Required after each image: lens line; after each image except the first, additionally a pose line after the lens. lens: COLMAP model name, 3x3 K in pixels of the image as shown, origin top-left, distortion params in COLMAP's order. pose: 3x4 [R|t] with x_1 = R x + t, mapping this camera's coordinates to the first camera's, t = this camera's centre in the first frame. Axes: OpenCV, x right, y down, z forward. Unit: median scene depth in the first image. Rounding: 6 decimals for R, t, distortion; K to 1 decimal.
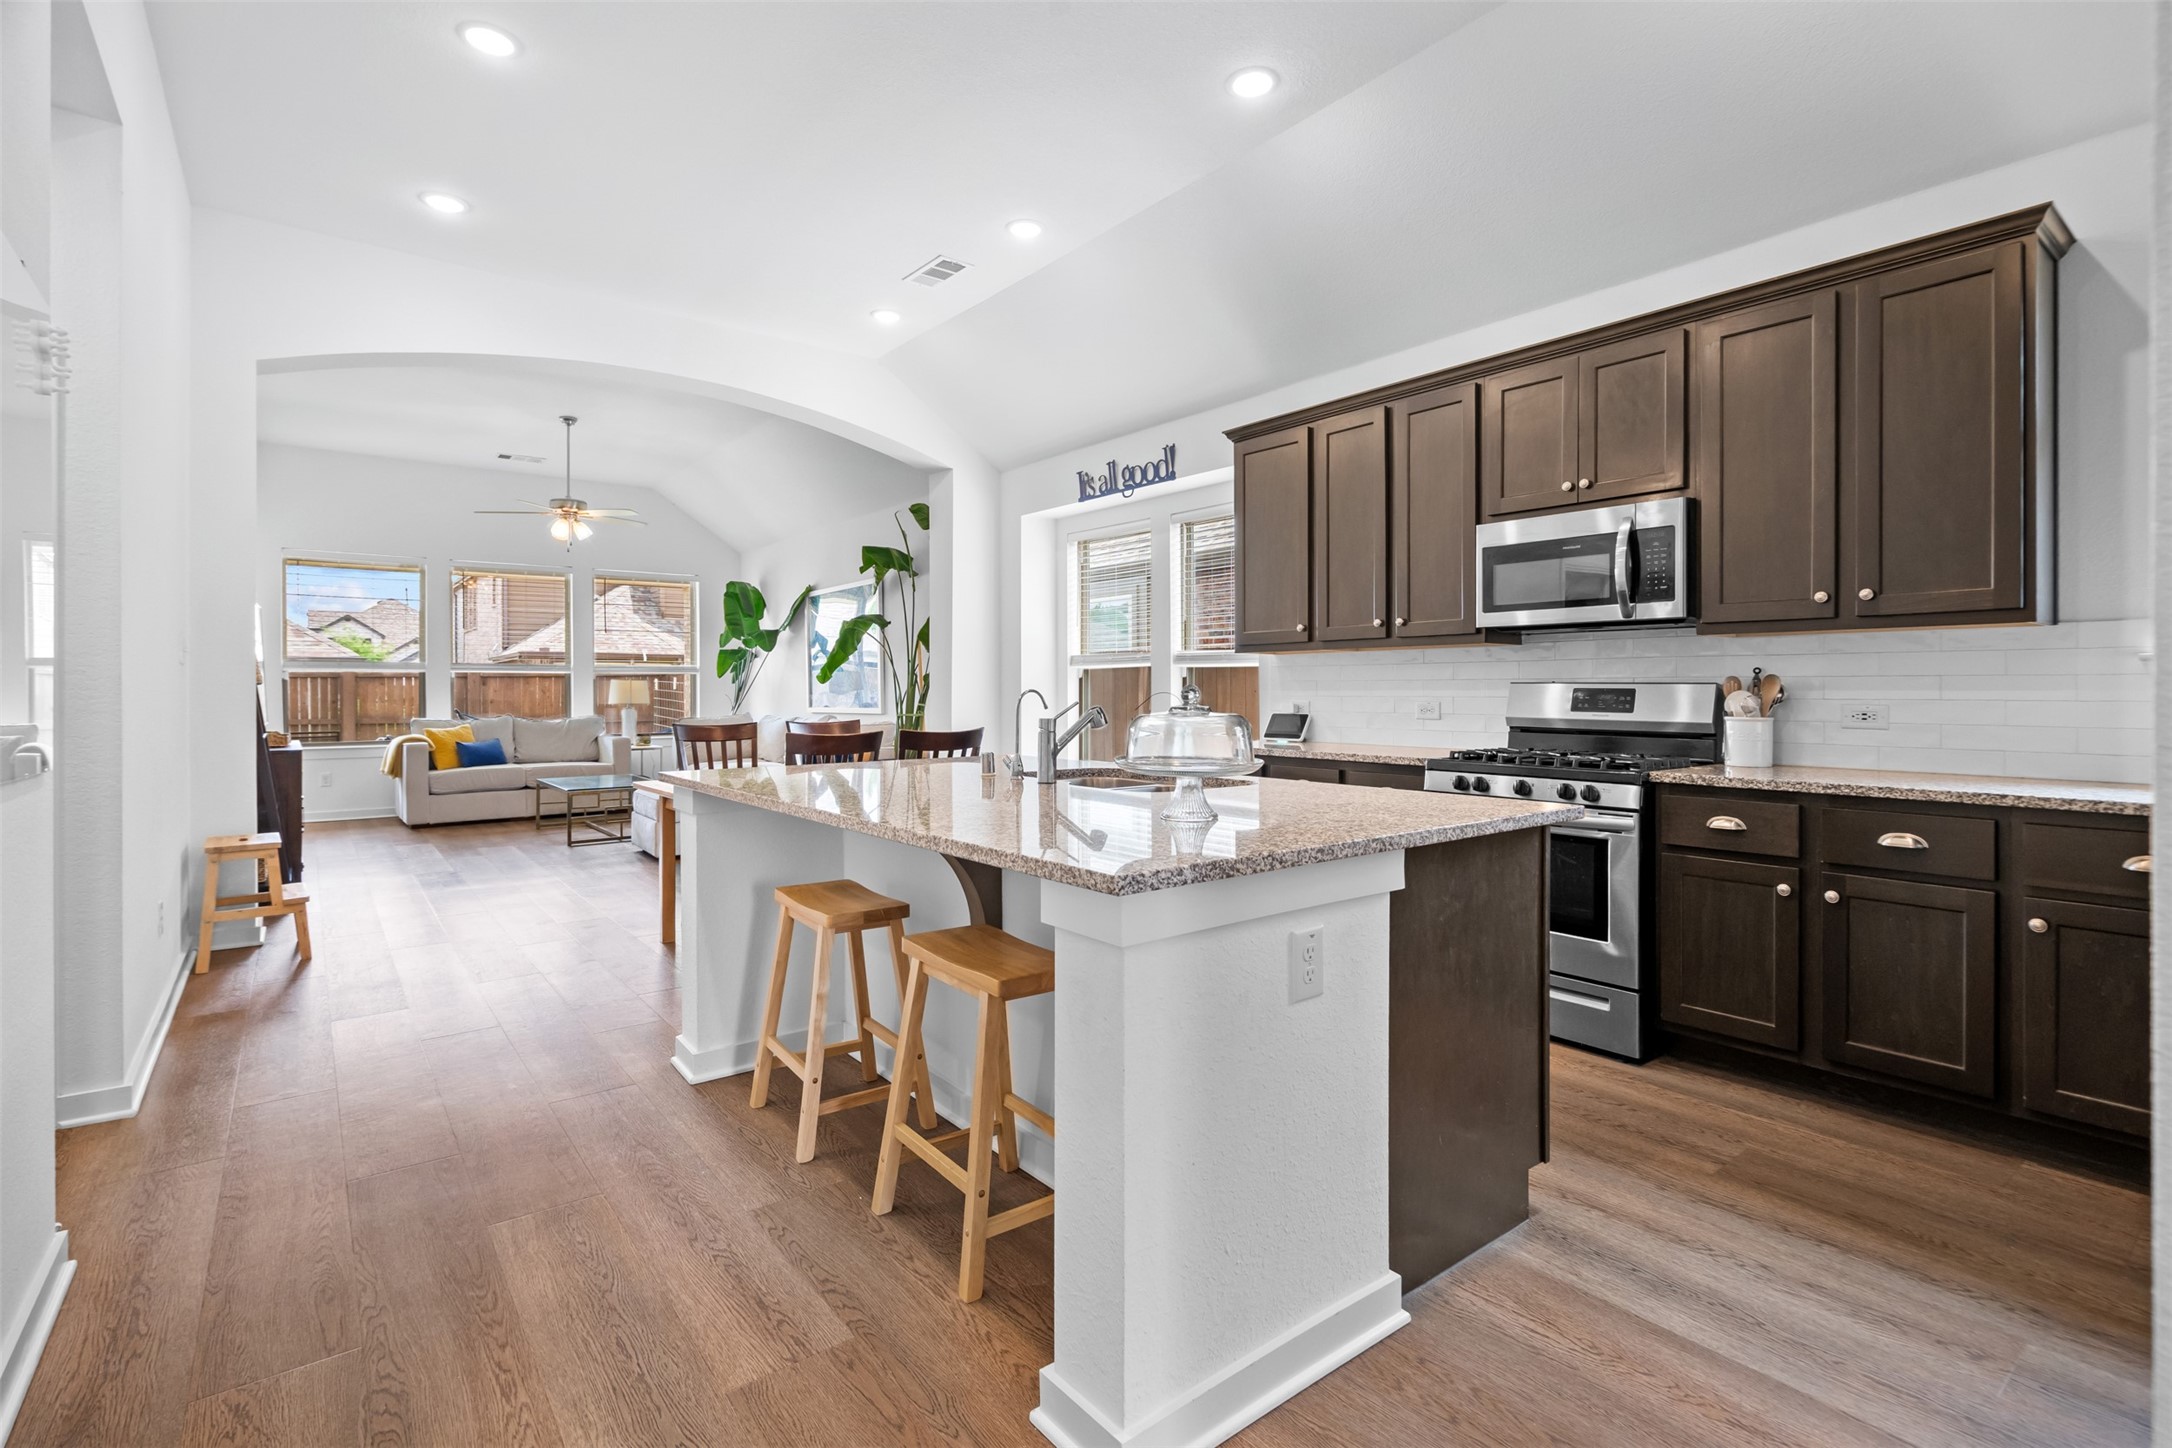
lens RADIAL K [[1009.2, 0, 1096.6], [0, 1009.2, 692.1], [0, 0, 1]] dist [-0.009366, 0.004538]
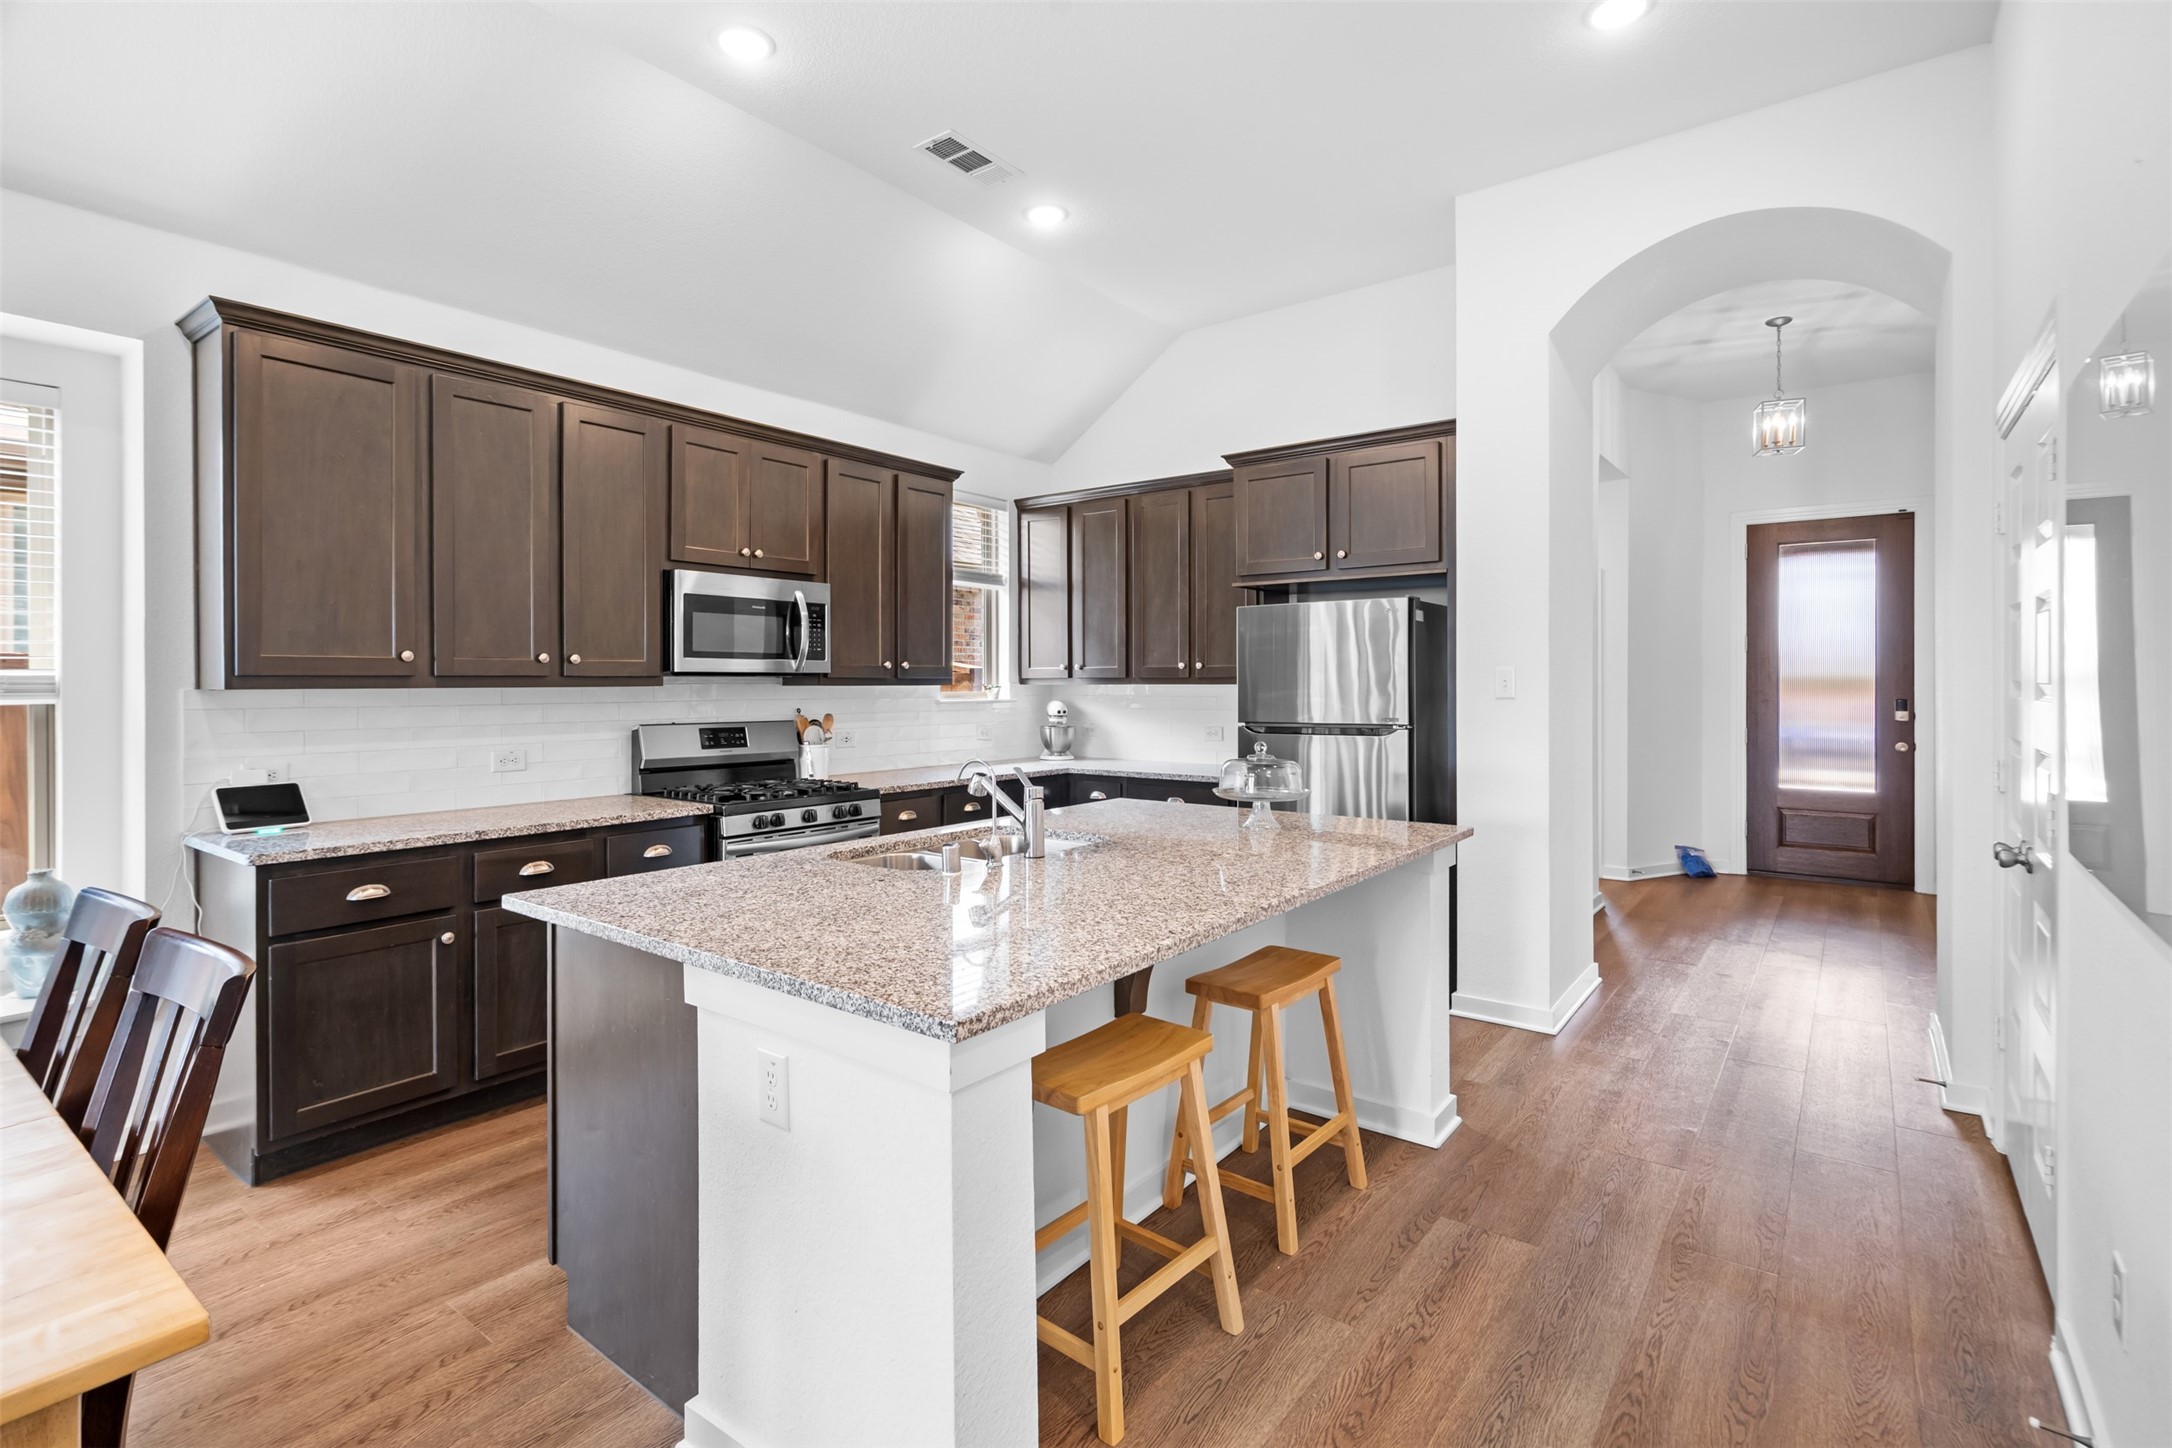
lens RADIAL K [[1009.2, 0, 1086.7], [0, 1009.2, 680.8], [0, 0, 1]] dist [-0.009366, 0.004538]
pose [[-0.248065, 0.004402, 0.968733, -0.382817], [0.006098, 0.999977, -0.002983, -0.027365], [-0.968724, 0.005168, -0.248086, 0.470672]]
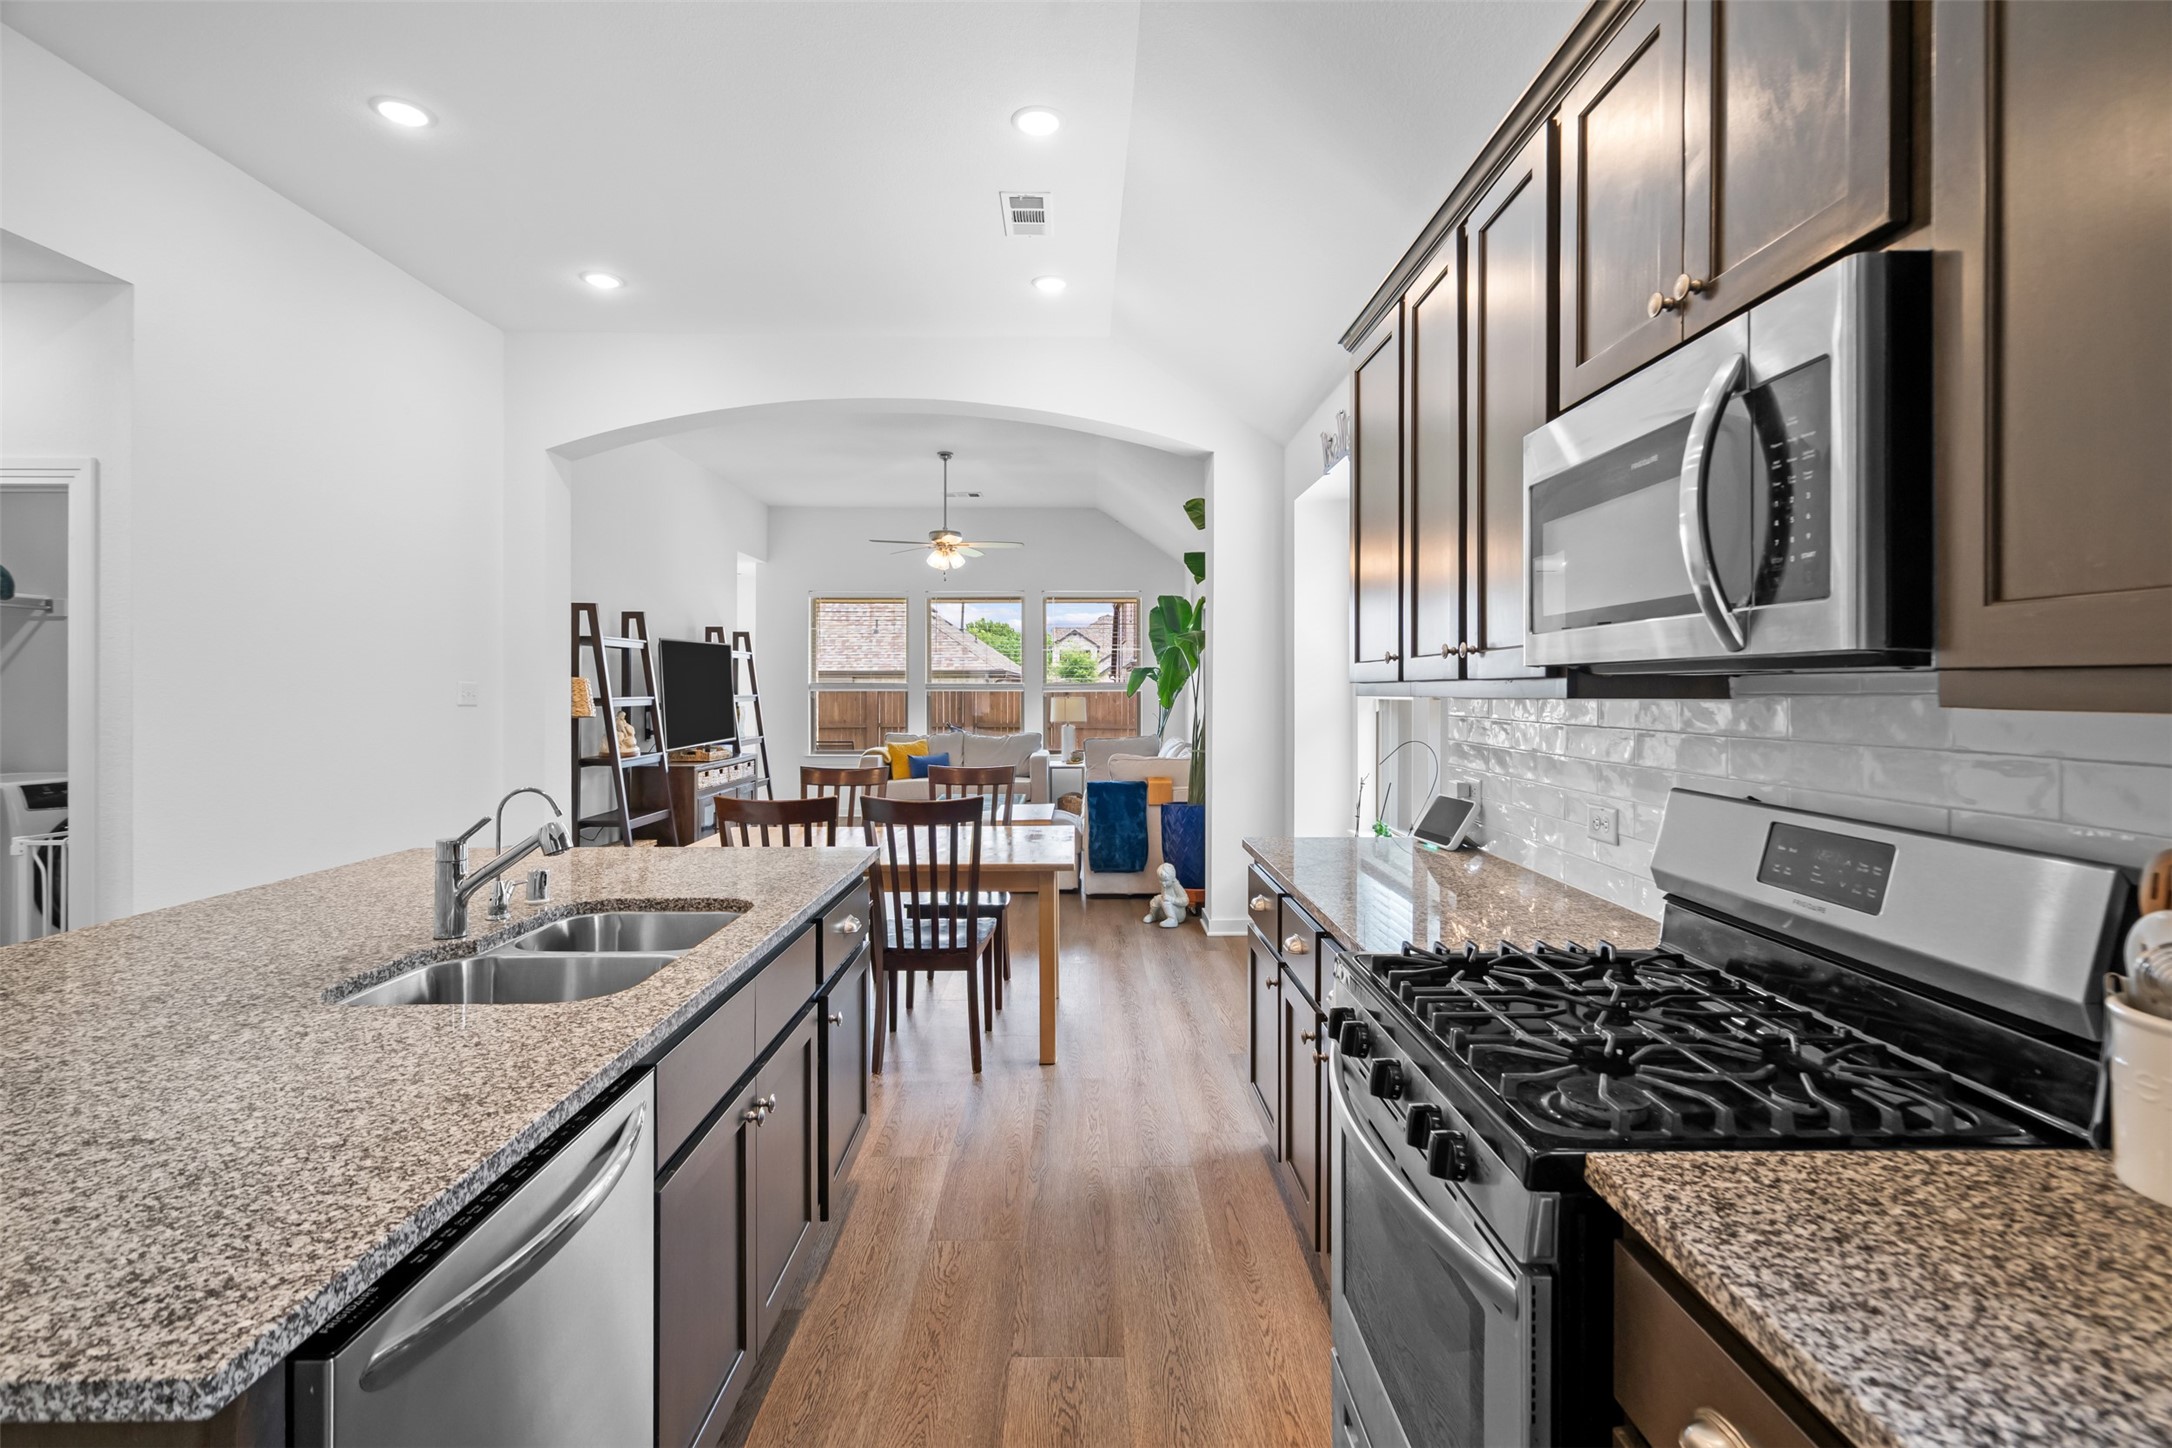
lens RADIAL K [[1009.2, 0, 1090.5], [0, 1009.2, 726.3], [0, 0, 1]] dist [-0.009366, 0.004538]
pose [[0.791631, 0.024454, -0.610510, 0.273192], [-0.003913, 0.999381, 0.034957, -0.028890], [0.610987, -0.025284, 0.791236, 0.287835]]
